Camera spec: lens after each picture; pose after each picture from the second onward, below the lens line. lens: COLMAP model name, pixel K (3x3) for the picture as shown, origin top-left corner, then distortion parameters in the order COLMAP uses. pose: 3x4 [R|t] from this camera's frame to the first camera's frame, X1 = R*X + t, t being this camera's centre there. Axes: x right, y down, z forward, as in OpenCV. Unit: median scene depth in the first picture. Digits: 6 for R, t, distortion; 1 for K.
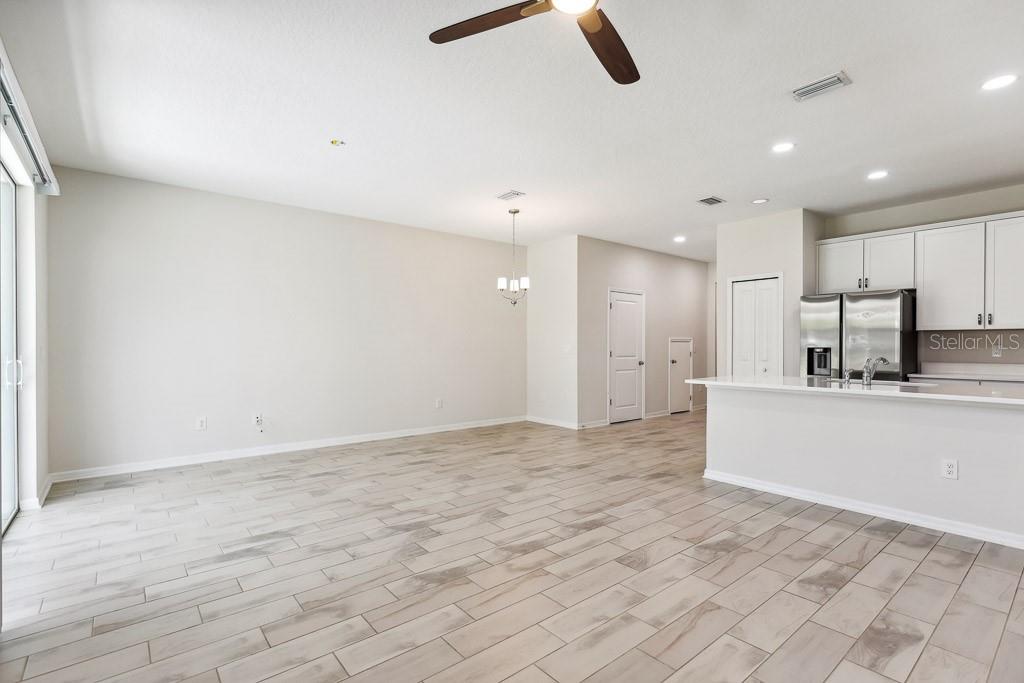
lens RADIAL K [[481.3, 0, 512.0], [0, 481.3, 341.5], [0, 0, 1]] dist [-0.000021, -0.000018]
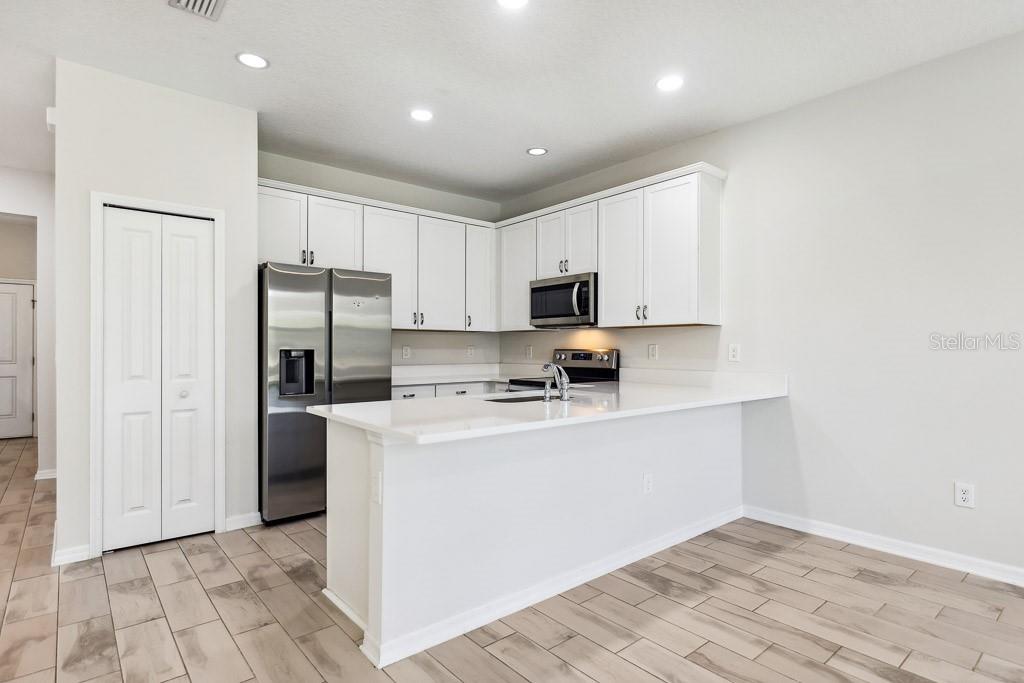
lens RADIAL K [[527.9, 0, 511.0], [0, 527.9, 348.9], [0, 0, 1]] dist [0.001163, 0.000155]
pose [[-0.008978, -0.002121, 0.999957, -0.063257], [-0.010428, 0.999944, 0.002028, 0.011056], [-0.999905, -0.010409, -0.008999, 1.081941]]
